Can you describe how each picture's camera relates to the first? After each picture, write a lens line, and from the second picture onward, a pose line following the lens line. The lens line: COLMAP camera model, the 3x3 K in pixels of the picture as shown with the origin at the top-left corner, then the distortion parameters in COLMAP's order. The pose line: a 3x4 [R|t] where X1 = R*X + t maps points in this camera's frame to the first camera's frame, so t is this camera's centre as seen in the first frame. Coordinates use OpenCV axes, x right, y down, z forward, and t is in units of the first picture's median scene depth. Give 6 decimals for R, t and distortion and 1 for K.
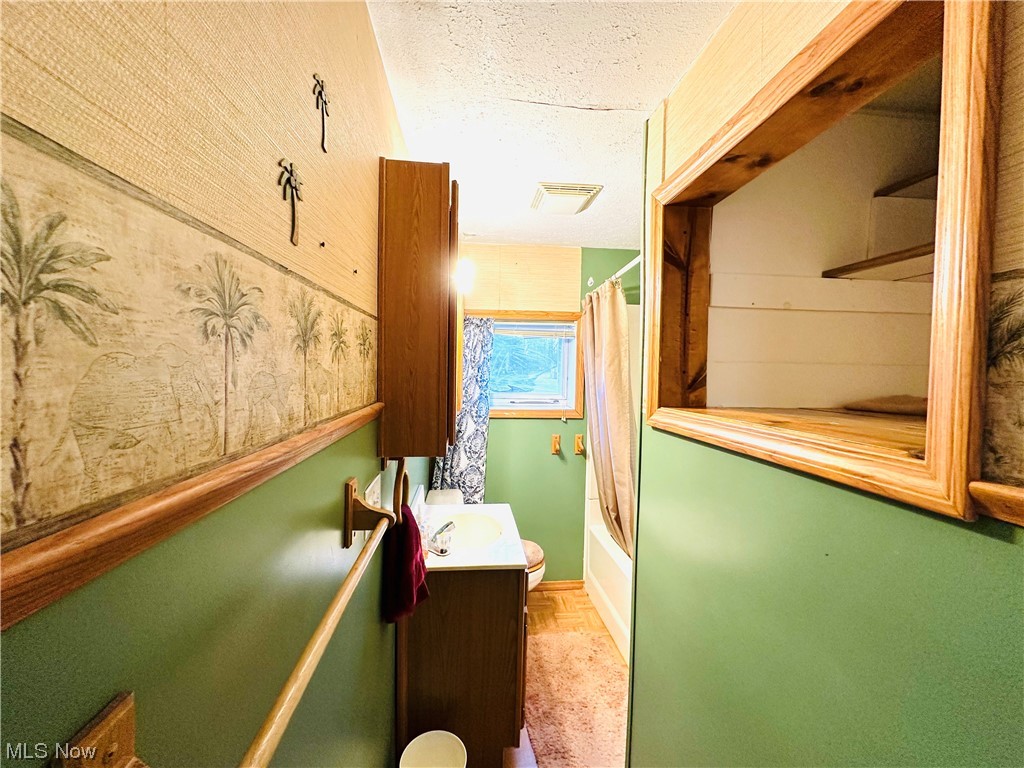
lens RADIAL K [[412.2, 0, 512.0], [0, 412.2, 384.0], [0, 0, 1]] dist [-0.000895, -0.000016]
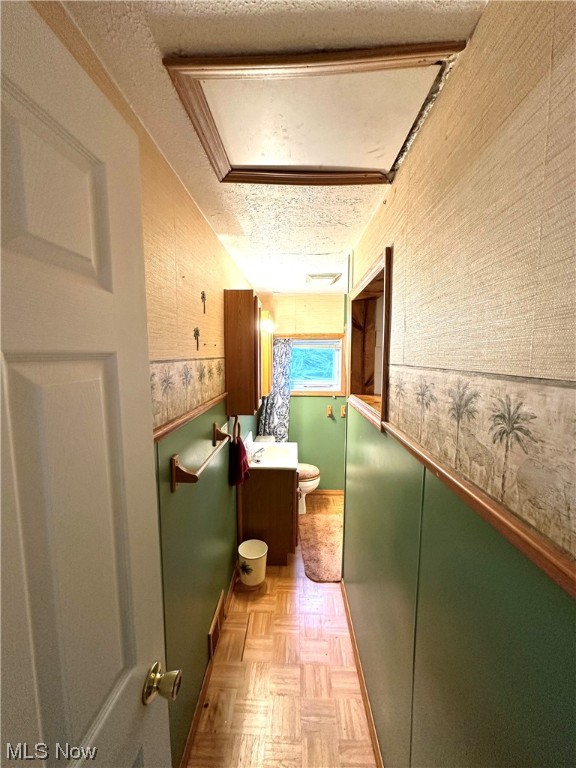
lens RADIAL K [[309.1, 0, 288.0], [0, 309.1, 384.0], [0, 0, 1]] dist [-0.000895, -0.000016]
pose [[0.990783, -0.001221, -0.135450, 0.205951], [0.008819, 0.998419, 0.055509, -0.074003], [0.135168, -0.056192, 0.989228, -0.537063]]
